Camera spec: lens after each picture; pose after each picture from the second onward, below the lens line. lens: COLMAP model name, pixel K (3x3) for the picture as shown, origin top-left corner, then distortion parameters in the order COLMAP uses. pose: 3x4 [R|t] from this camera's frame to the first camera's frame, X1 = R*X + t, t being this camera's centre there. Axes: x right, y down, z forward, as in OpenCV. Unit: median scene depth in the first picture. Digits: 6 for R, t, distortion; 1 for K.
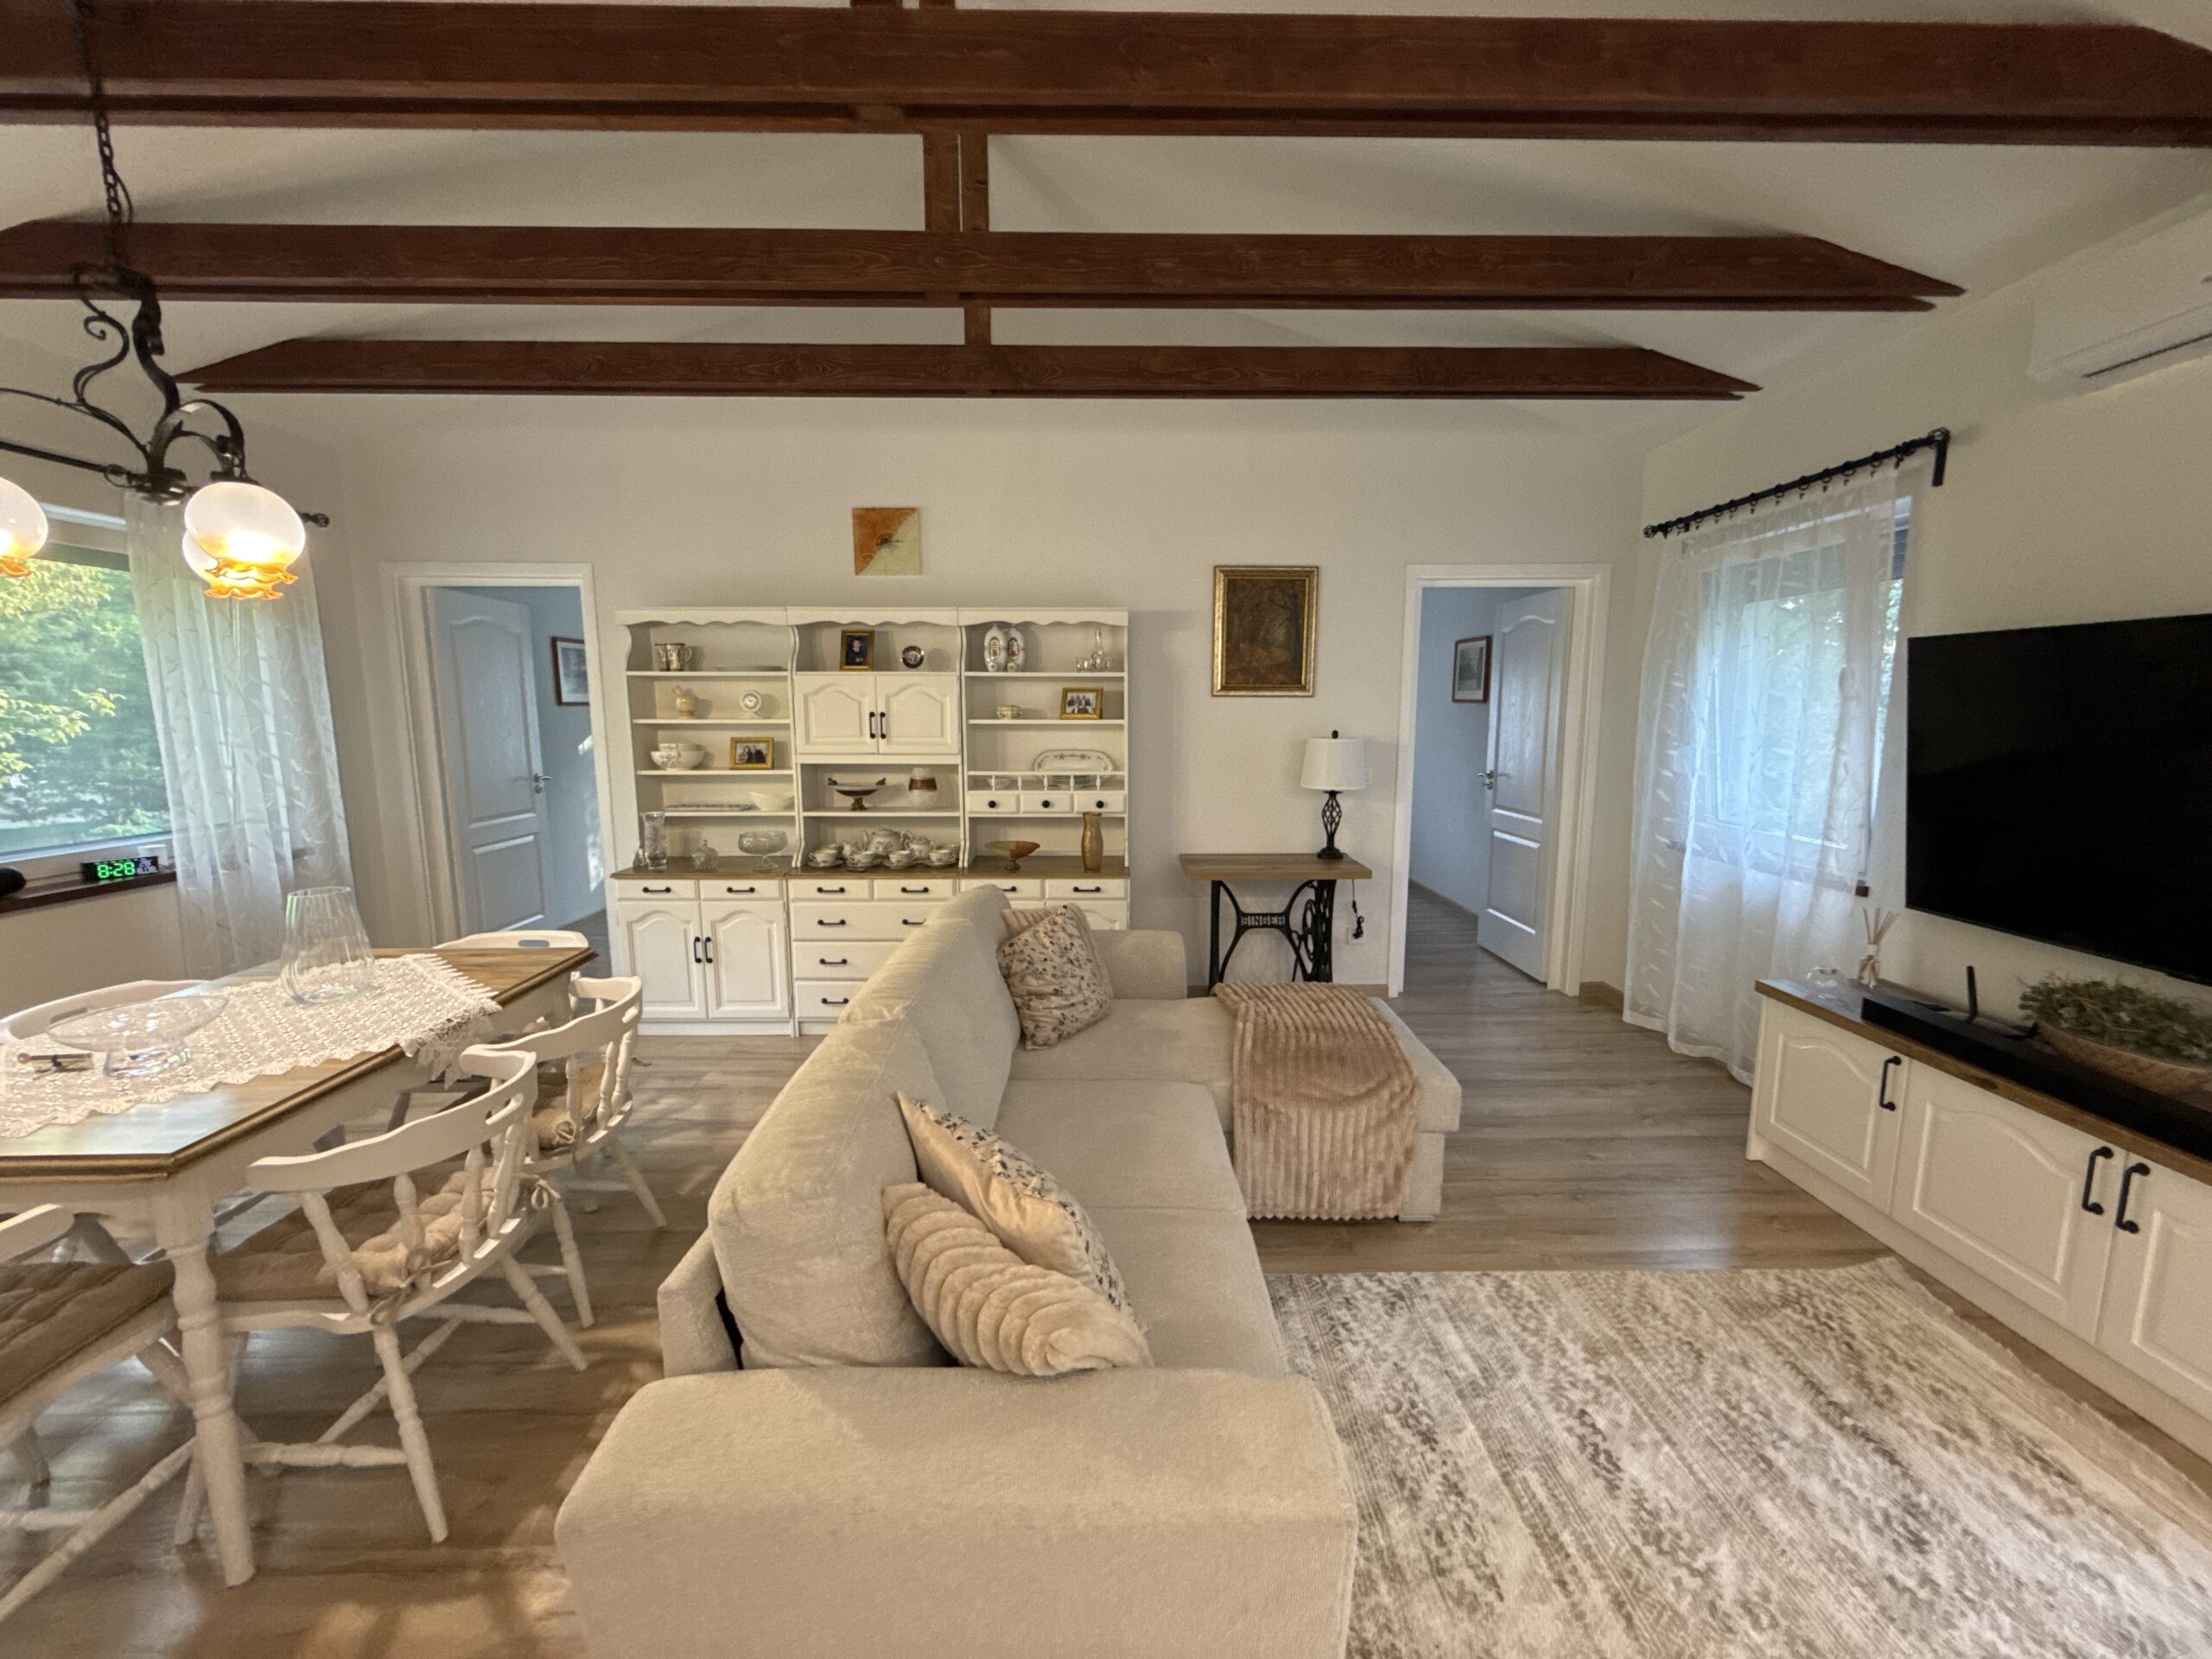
lens RADIAL K [[884.4, 0, 1103.0], [0, 884.4, 826.4], [0, 0, 1]] dist [0.001254, 0.000484]
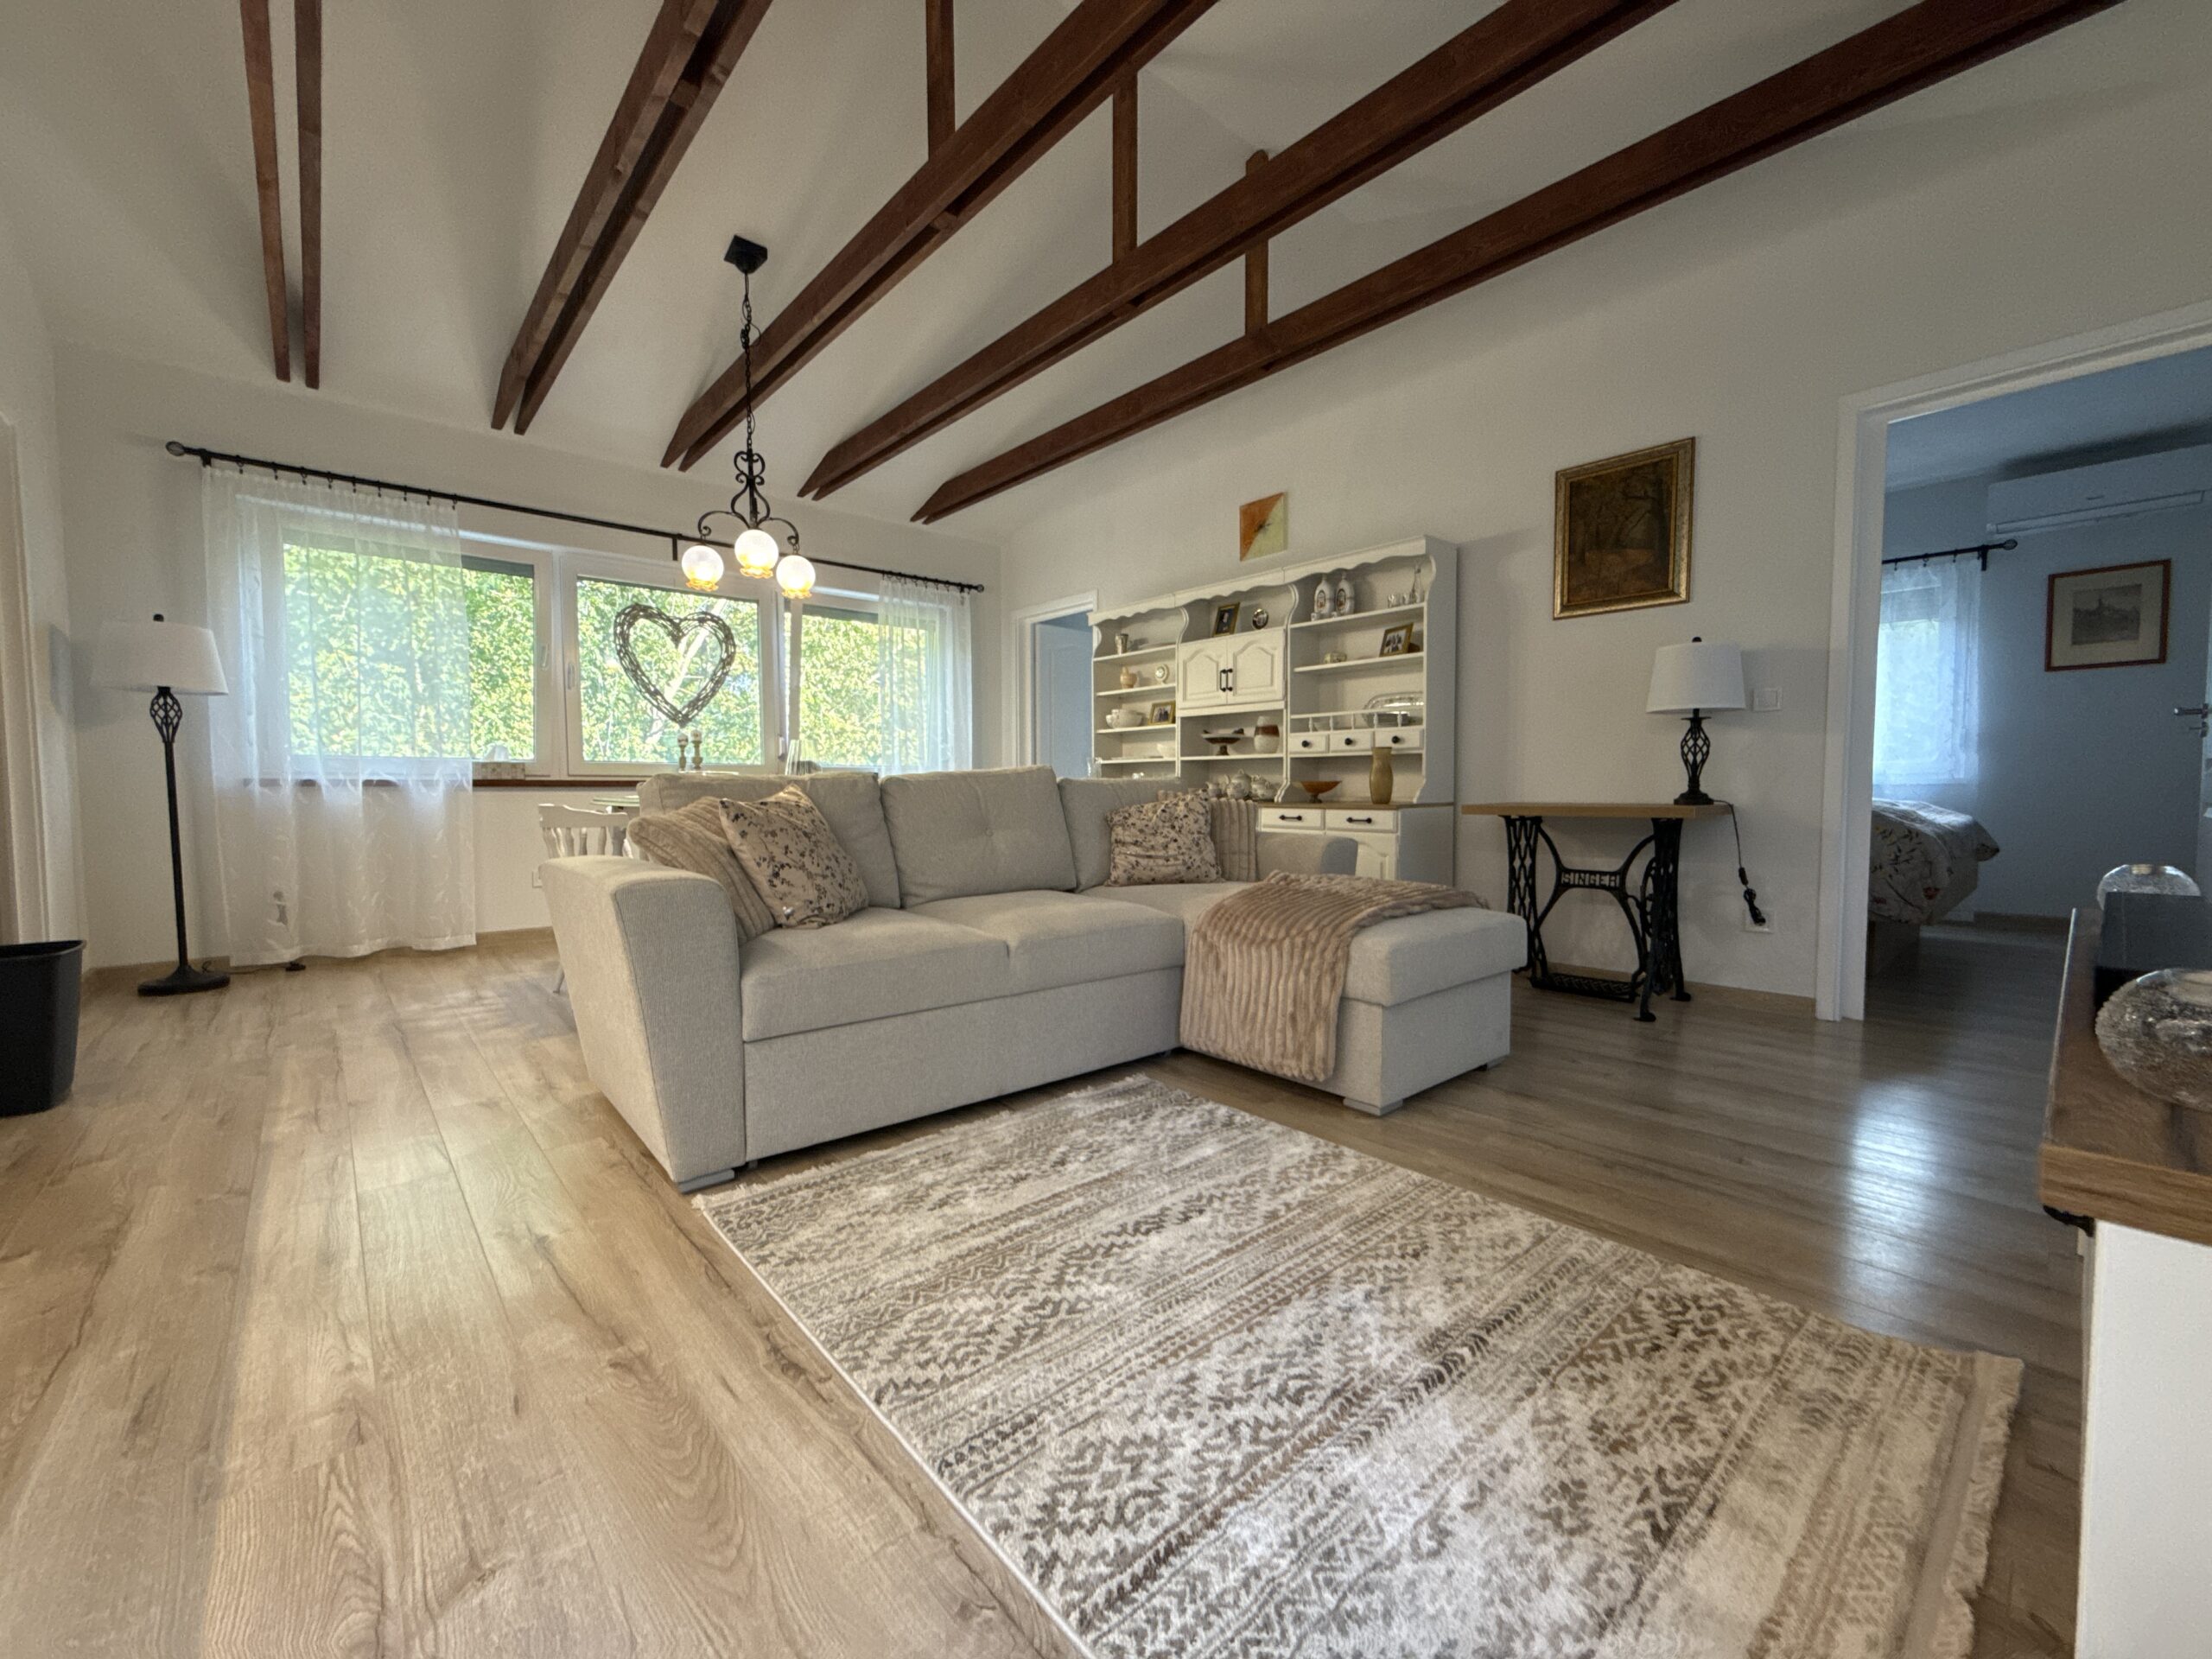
lens RADIAL K [[884.4, 0, 1107.5], [0, 884.4, 827.3], [0, 0, 1]] dist [0.001254, 0.000484]
pose [[0.651498, 0.033538, -0.757909, 0.532602], [-0.100433, 0.994042, -0.042345, 0.144585], [0.751973, 0.103706, 0.650985, 0.133004]]
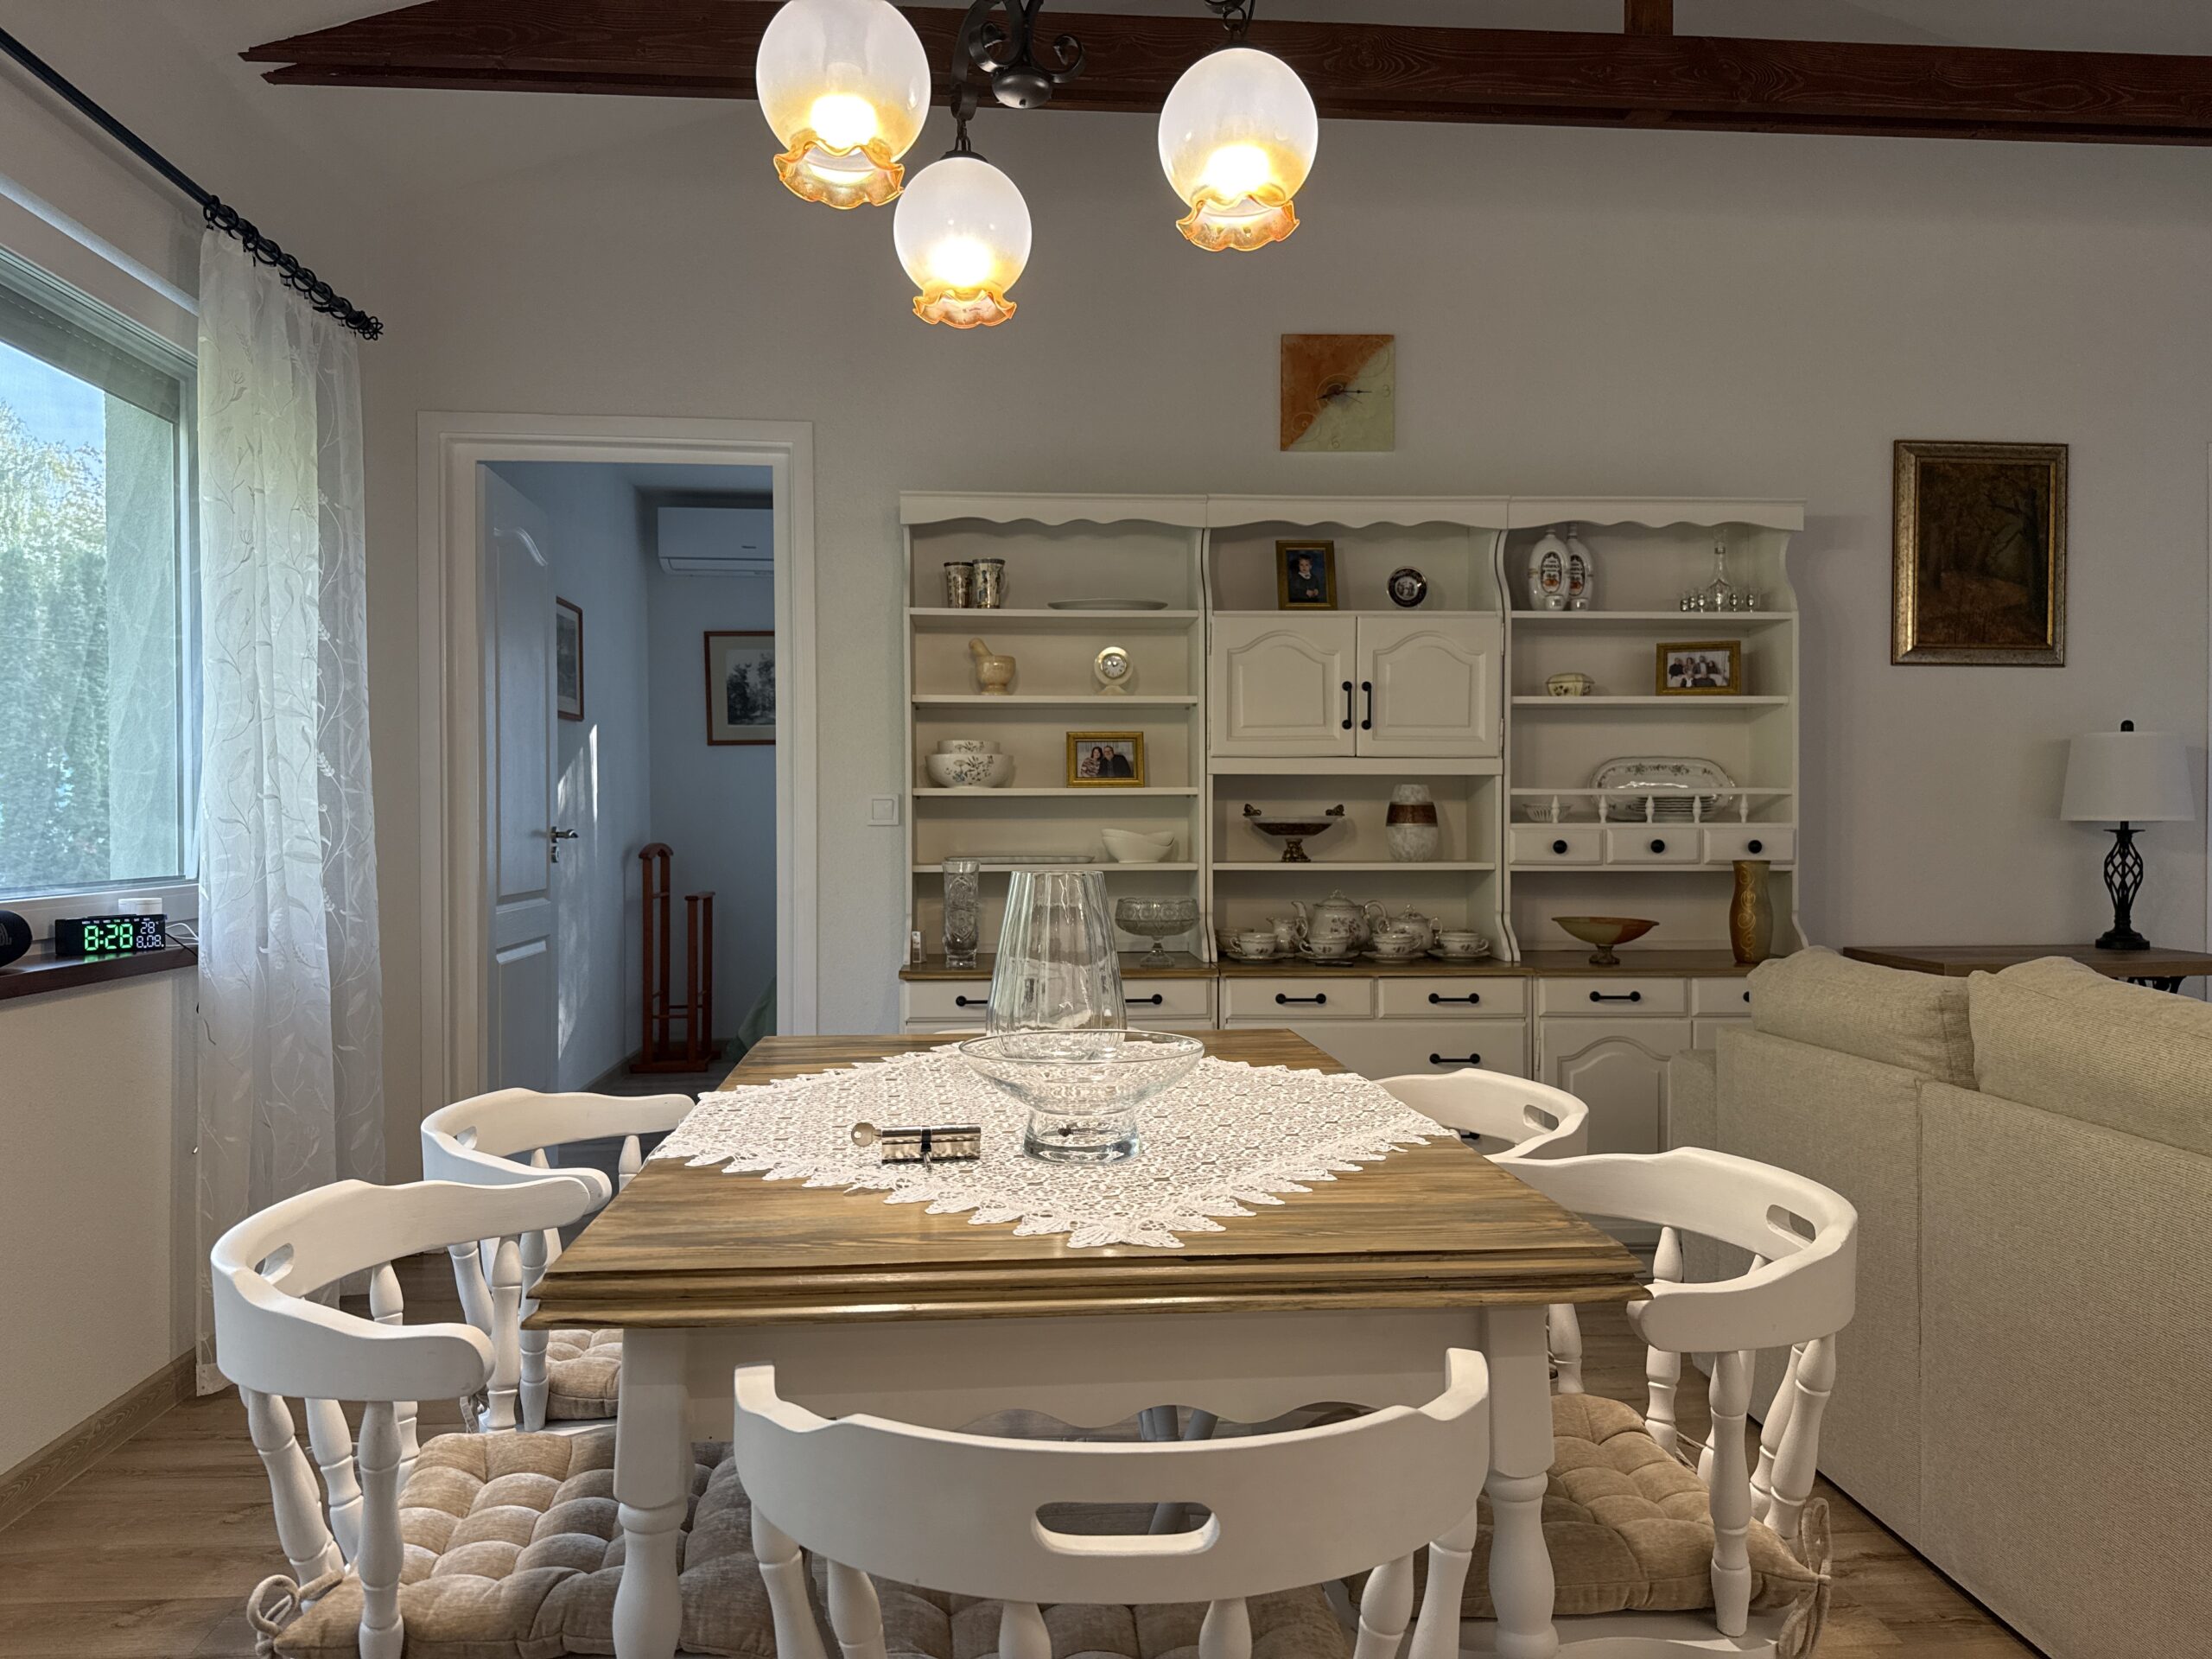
lens RADIAL K [[1568.0, 0, 1104.8], [0, 1568.0, 813.3], [0, 0, 1]] dist [0.050256, -0.049780]
pose [[0.998444, -0.001222, 0.055757, -0.462427], [0.008678, 0.990986, -0.133685, 0.082900], [-0.055091, 0.133961, 0.989454, 0.040713]]
